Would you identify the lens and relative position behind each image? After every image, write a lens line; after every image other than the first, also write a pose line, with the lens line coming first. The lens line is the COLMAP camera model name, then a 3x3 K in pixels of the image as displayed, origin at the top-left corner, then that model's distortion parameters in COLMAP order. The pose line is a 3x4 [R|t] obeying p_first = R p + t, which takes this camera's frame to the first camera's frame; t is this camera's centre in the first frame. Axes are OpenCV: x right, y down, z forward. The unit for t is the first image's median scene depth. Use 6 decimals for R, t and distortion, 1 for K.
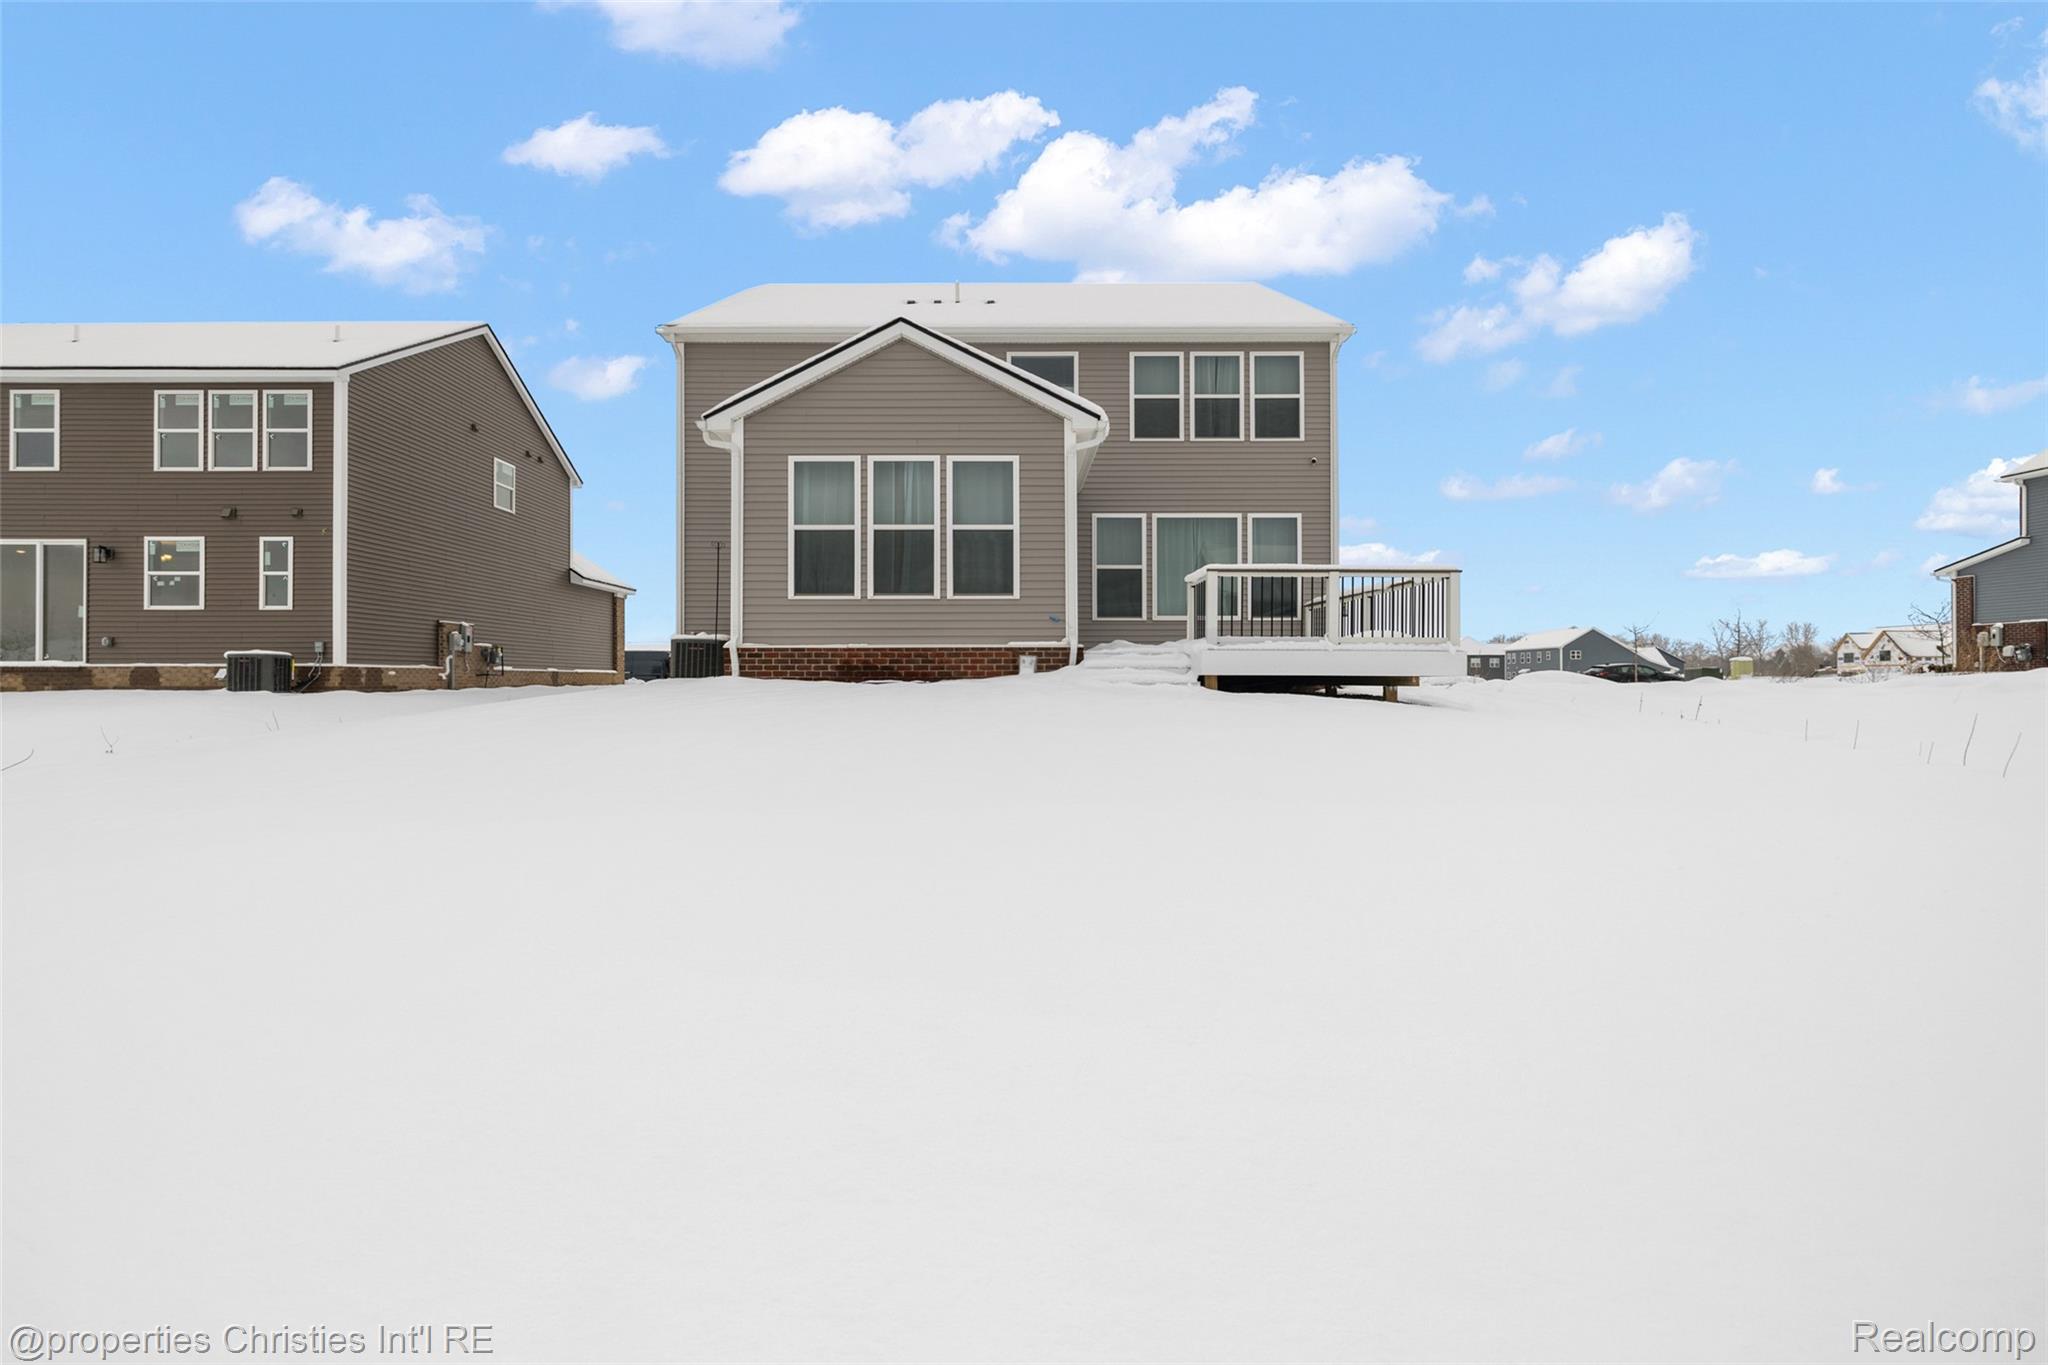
lens RADIAL K [[880.3, 0, 992.5], [0, 880.3, 680.2], [0, 0, 1]] dist [-0.003341, -0.000345]
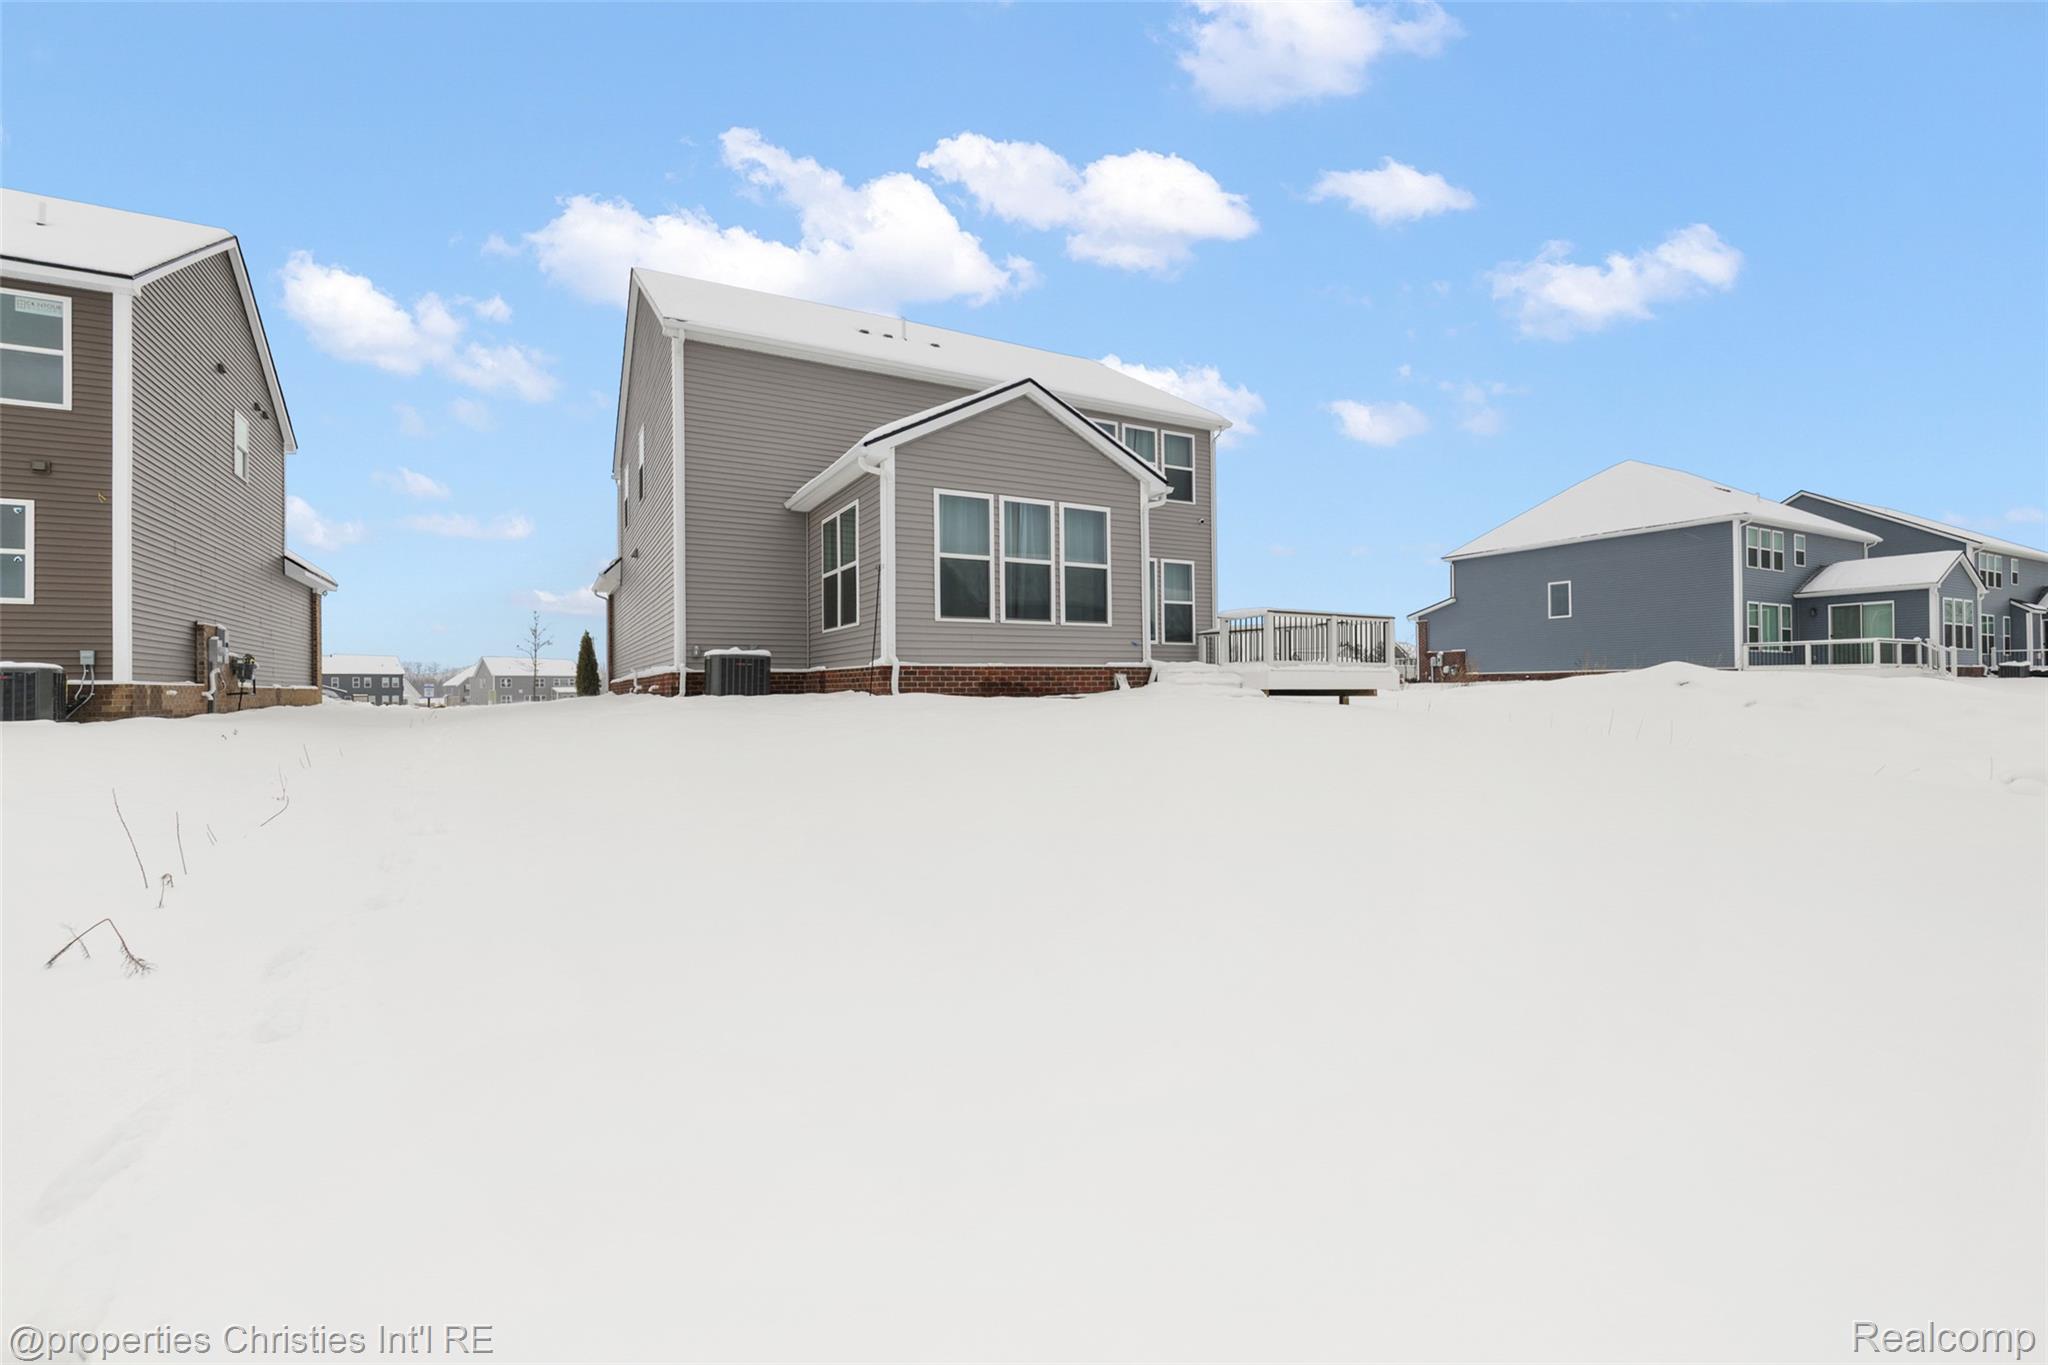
lens RADIAL K [[880.3, 0, 992.5], [0, 880.3, 680.2], [0, 0, 1]] dist [-0.003341, -0.000345]
pose [[0.876907, -0.001894, 0.480656, -0.684029], [0.008288, 0.999903, -0.011181, -0.007026], [-0.480589, 0.013788, 0.876838, 0.024173]]
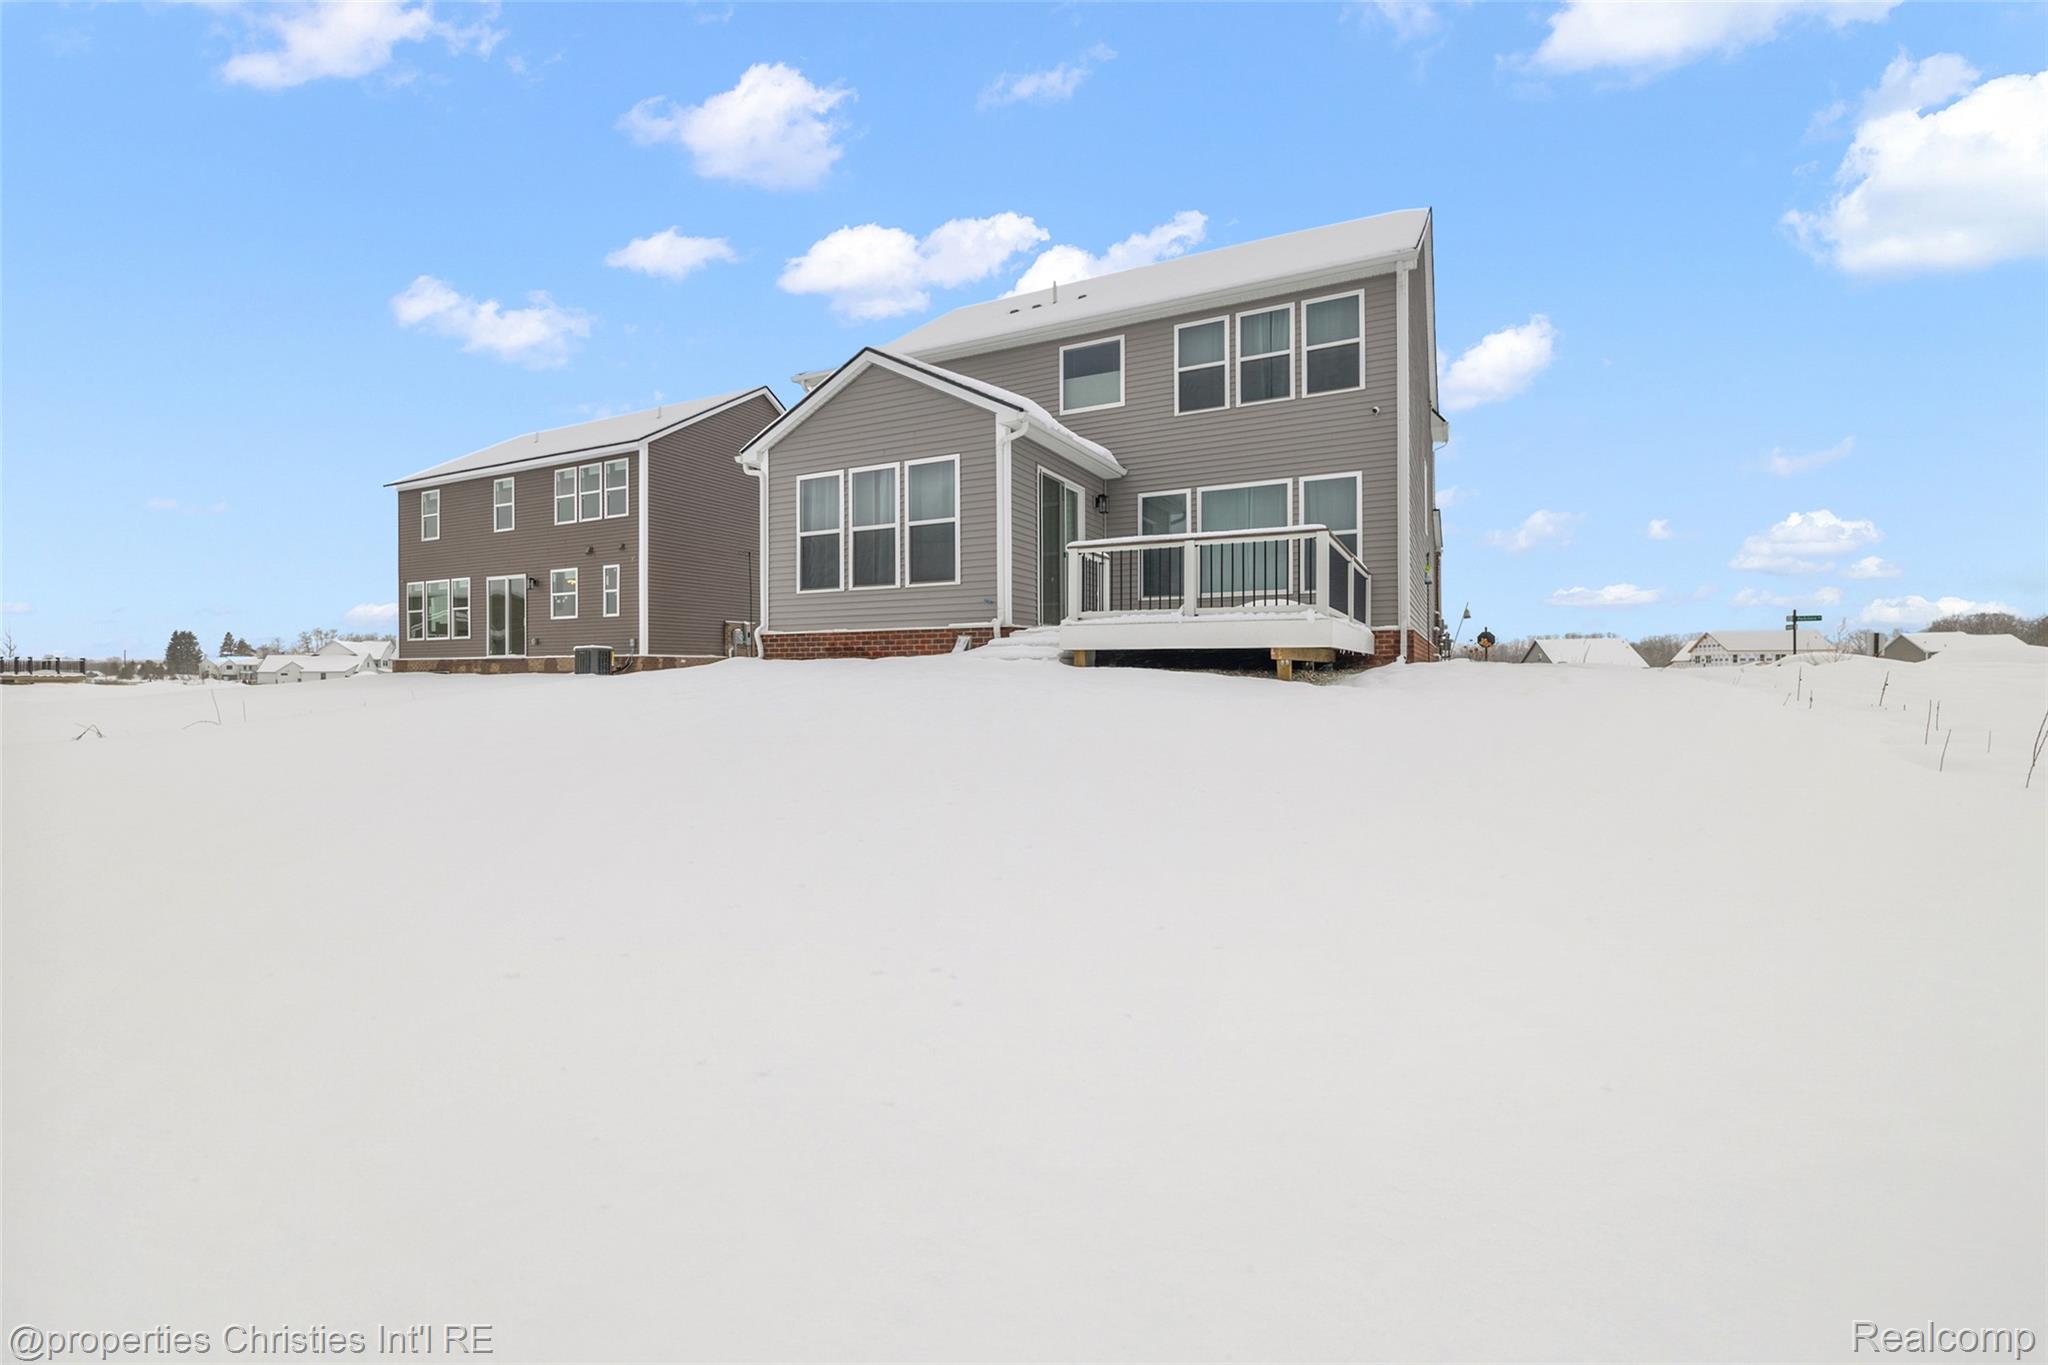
lens RADIAL K [[880.3, 0, 992.5], [0, 880.3, 680.2], [0, 0, 1]] dist [-0.003341, -0.000345]
pose [[0.885958, 0.000789, -0.463766, 0.571286], [0.003845, 0.999952, 0.009046, 0.017544], [0.463750, -0.009798, 0.885912, 0.042917]]
